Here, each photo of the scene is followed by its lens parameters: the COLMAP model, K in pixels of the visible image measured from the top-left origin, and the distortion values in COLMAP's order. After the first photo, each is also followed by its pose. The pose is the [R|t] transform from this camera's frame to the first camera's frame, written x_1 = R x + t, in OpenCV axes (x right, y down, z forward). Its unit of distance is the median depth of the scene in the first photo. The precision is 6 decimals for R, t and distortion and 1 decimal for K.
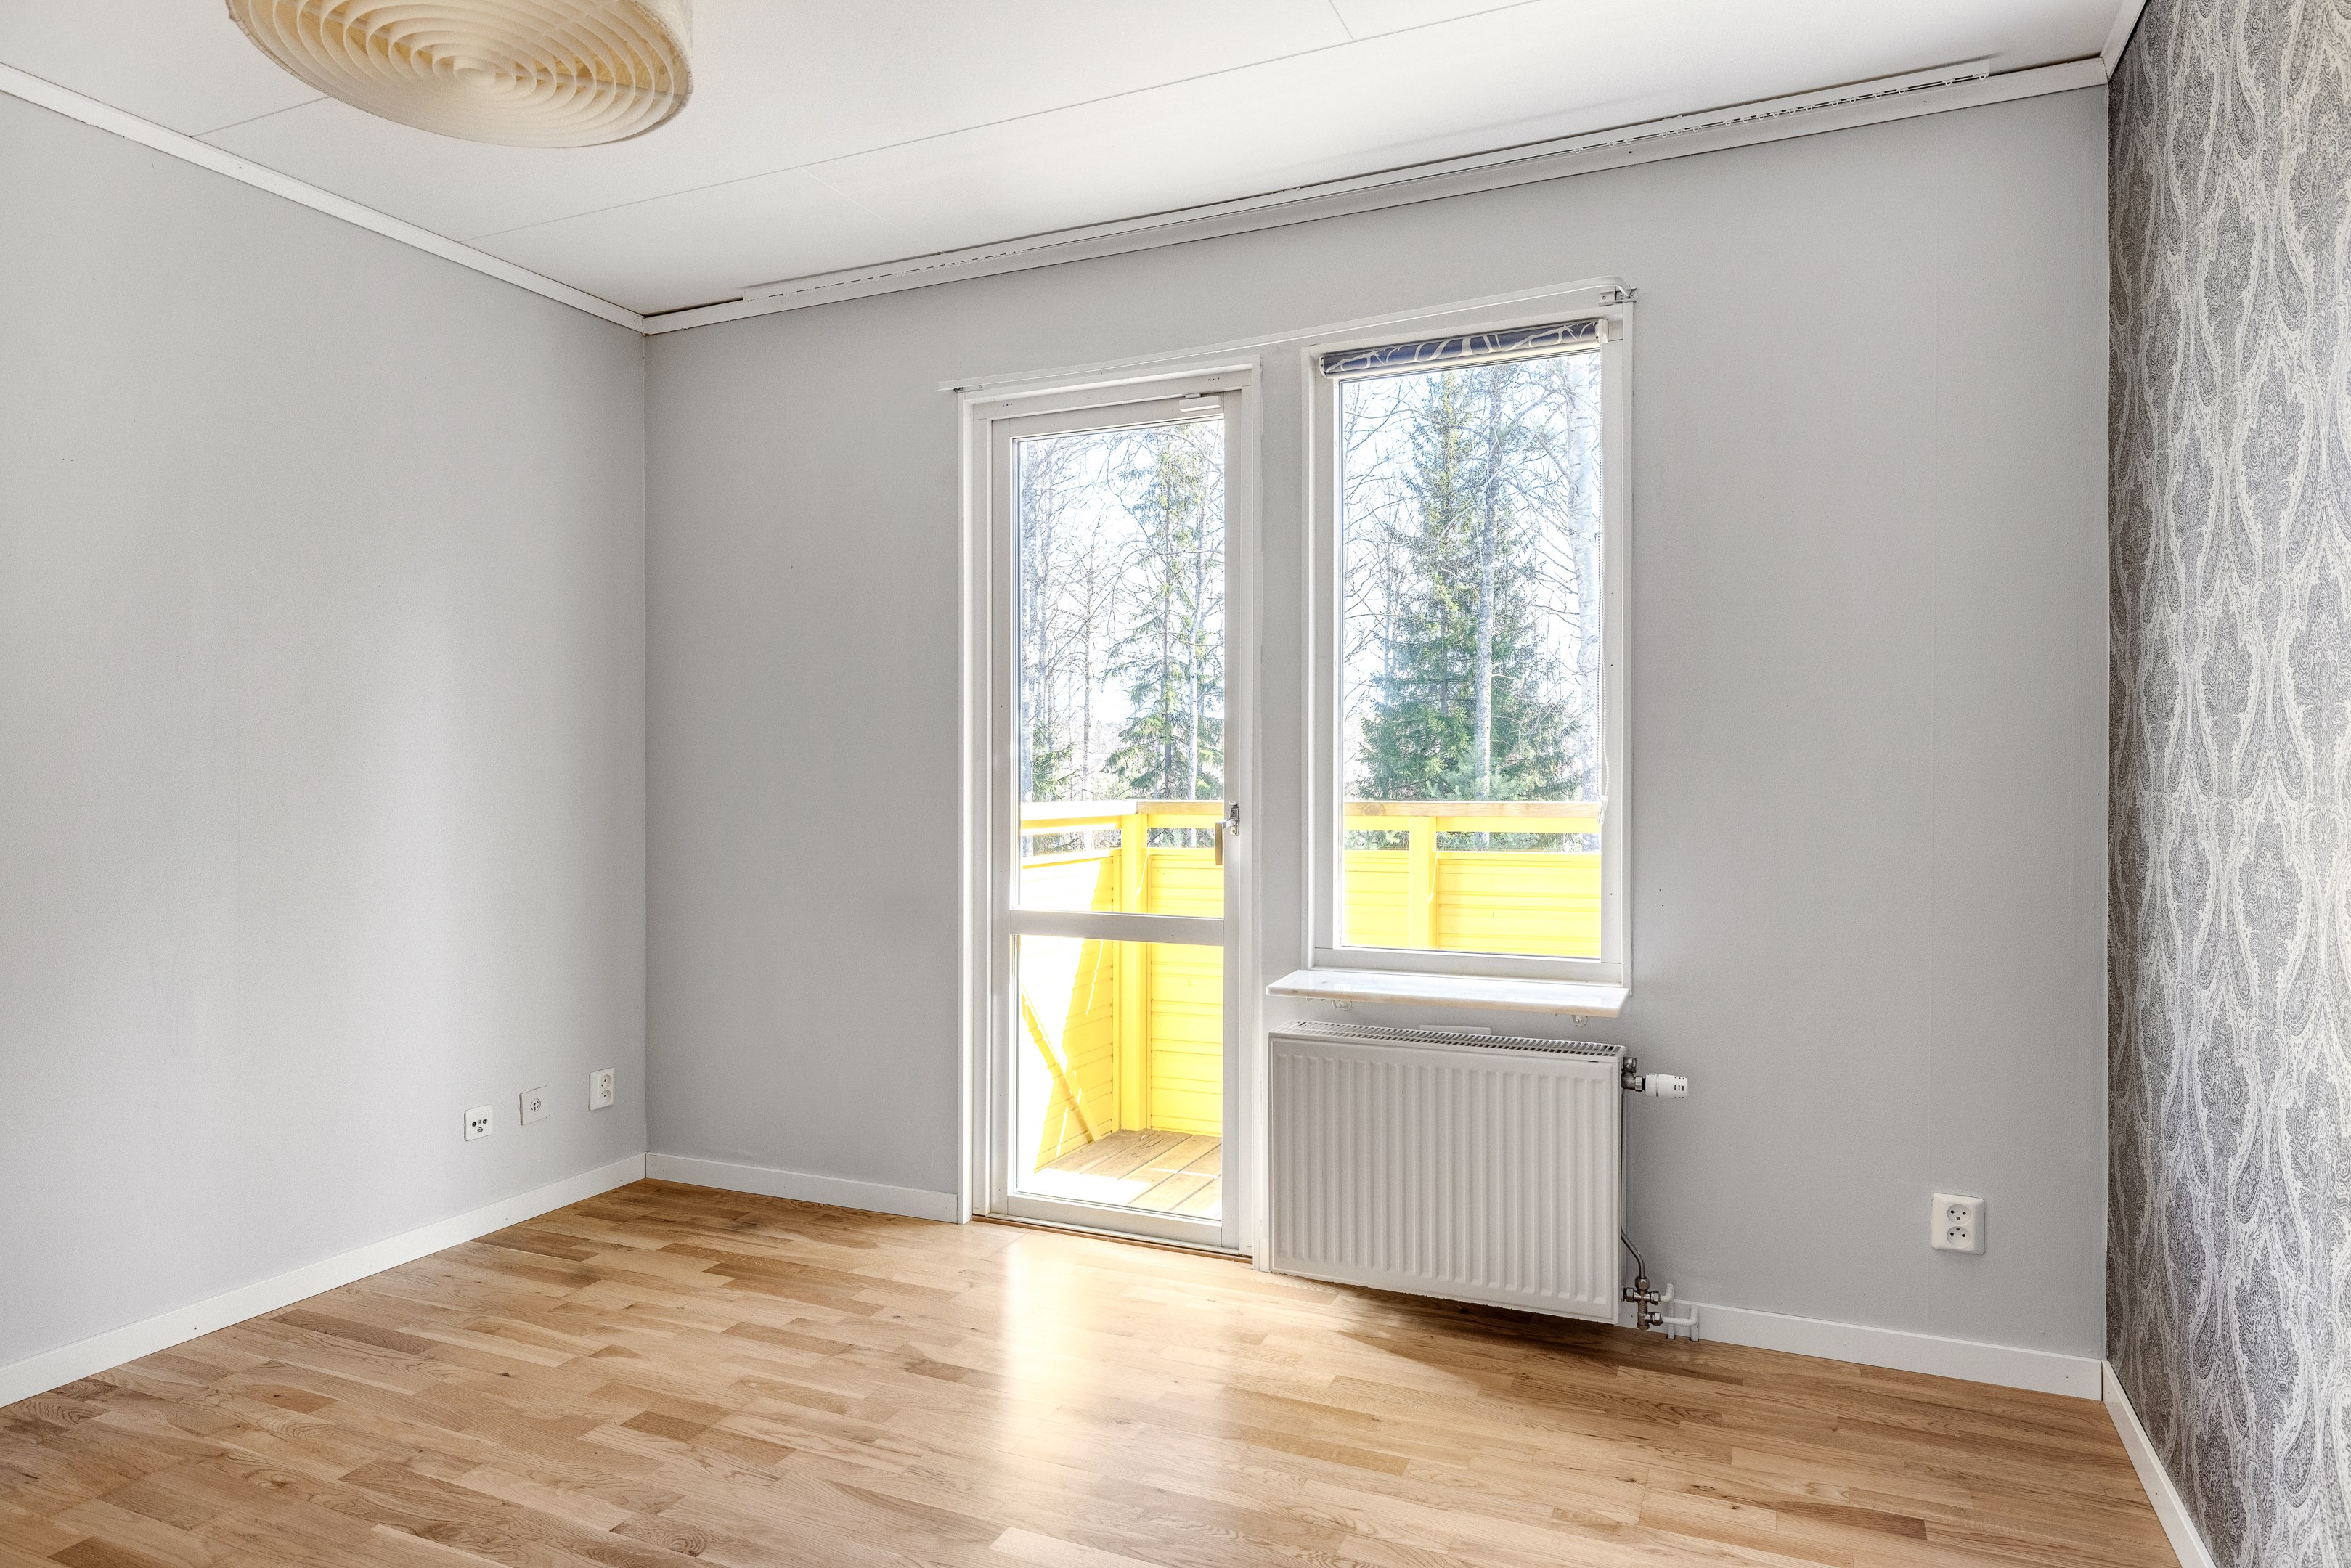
lens RADIAL K [[1408.8, 0, 1184.4], [0, 1408.8, 764.5], [0, 0, 1]] dist [-0.004810, 0.003813]
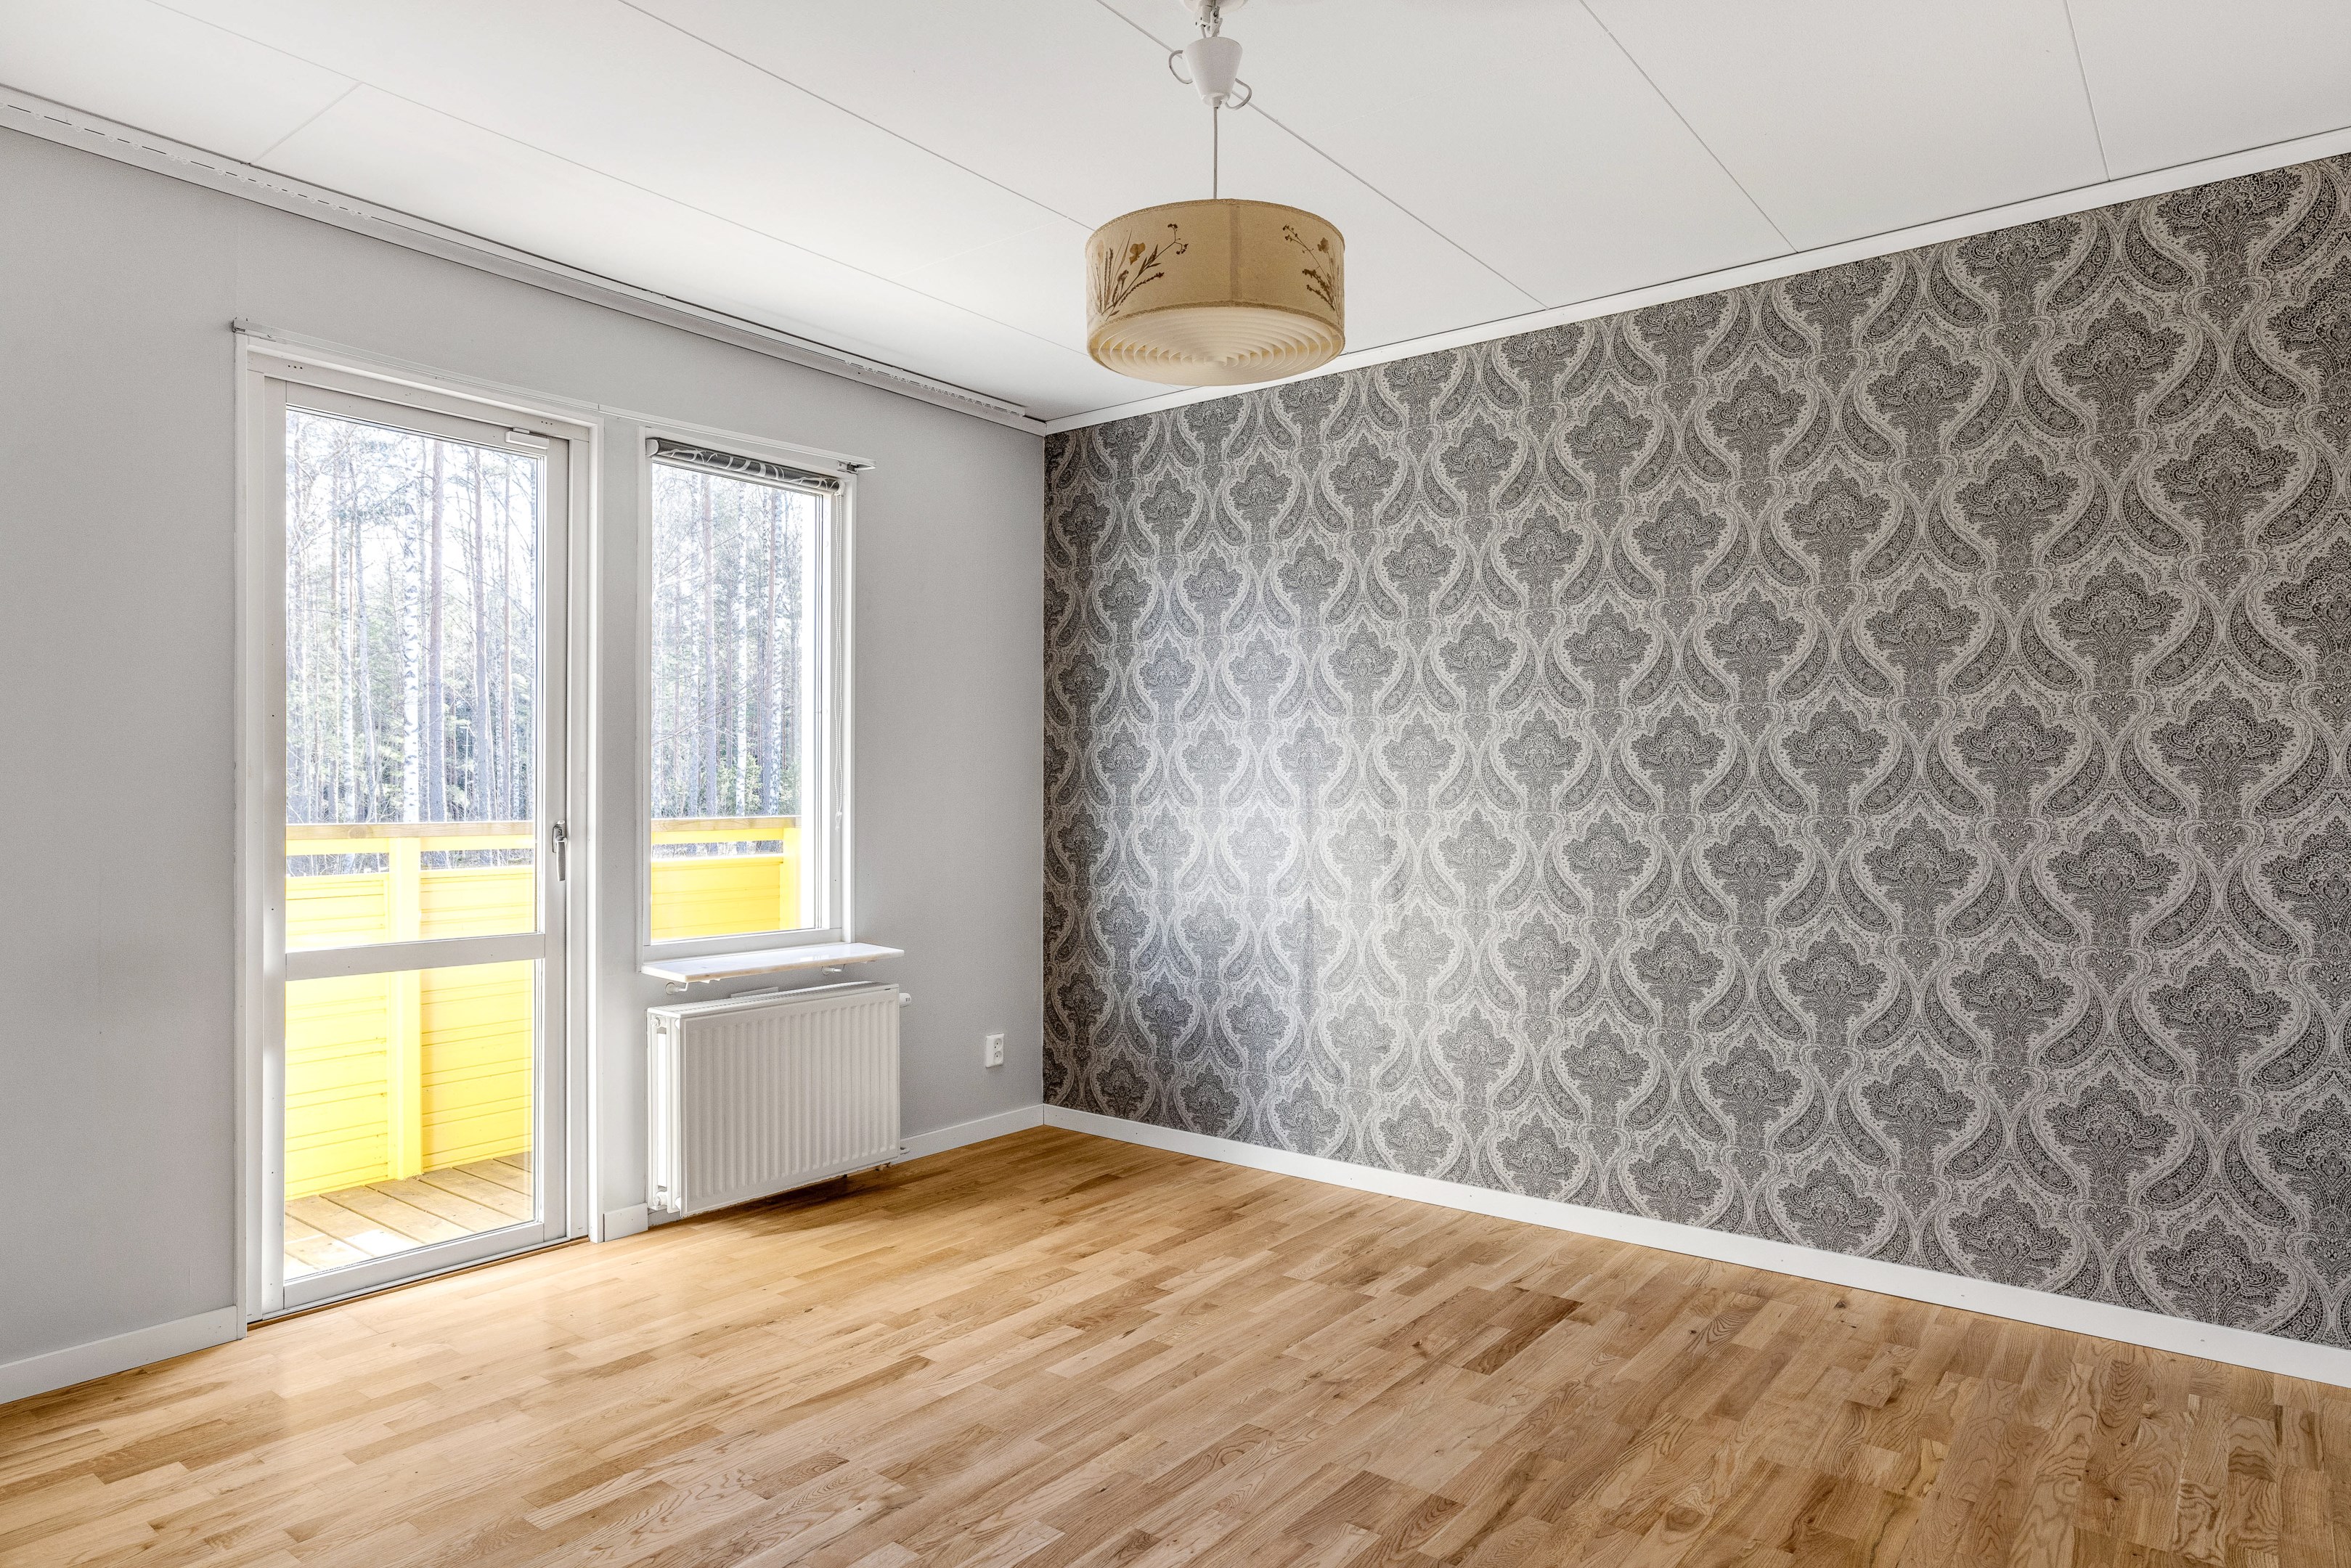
lens RADIAL K [[1408.8, 0, 1200.3], [0, 1408.8, 798.6], [0, 0, 1]] dist [-0.004810, 0.003813]
pose [[0.216681, -0.000262, 0.976243, -0.977099], [-0.009920, 0.999948, 0.002470, 0.000531], [-0.976192, -0.010219, 0.216667, 0.314082]]
